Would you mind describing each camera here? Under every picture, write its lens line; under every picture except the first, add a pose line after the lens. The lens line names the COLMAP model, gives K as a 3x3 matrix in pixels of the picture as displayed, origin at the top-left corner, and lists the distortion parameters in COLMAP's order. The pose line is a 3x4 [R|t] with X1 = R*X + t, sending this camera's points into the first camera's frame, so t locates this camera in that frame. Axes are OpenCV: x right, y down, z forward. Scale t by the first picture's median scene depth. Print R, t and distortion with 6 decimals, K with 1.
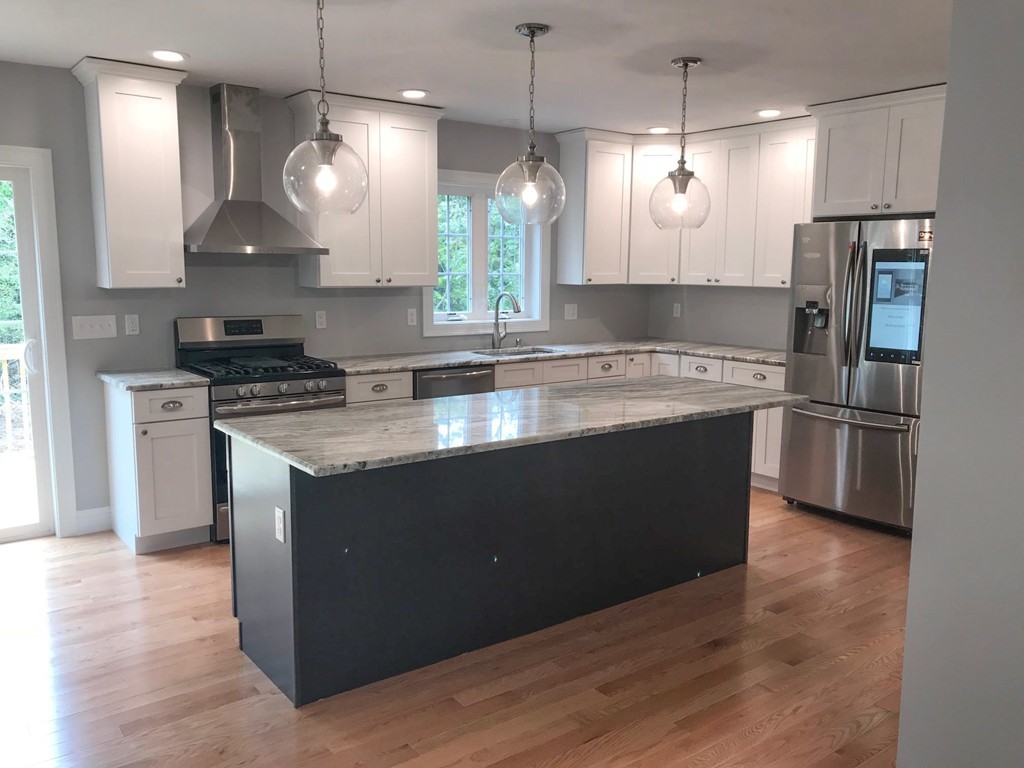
lens RADIAL K [[838.8, 0, 516.6], [0, 838.8, 380.0], [0, 0, 1]] dist [0.026560, -0.001003]
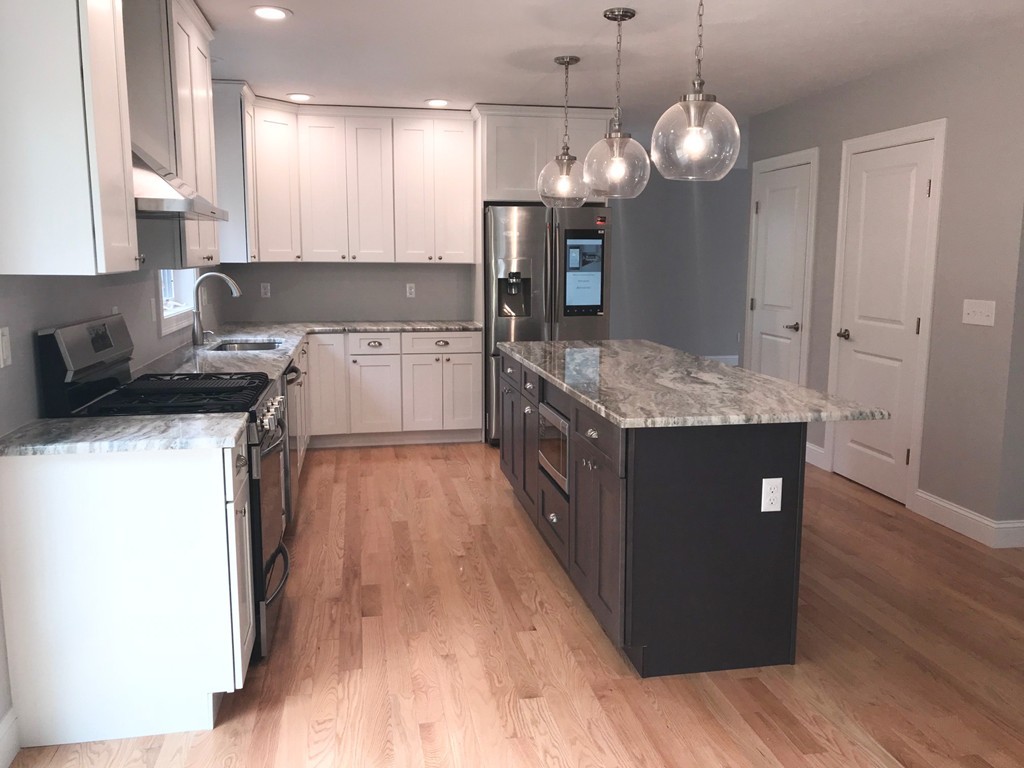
lens RADIAL K [[838.8, 0, 518.8], [0, 838.8, 383.1], [0, 0, 1]] dist [0.026560, -0.001003]
pose [[0.445648, -0.138381, 0.884448, -0.760324], [0.121848, 0.988162, 0.093213, -0.050244], [-0.886877, 0.066228, 0.457234, 0.484062]]
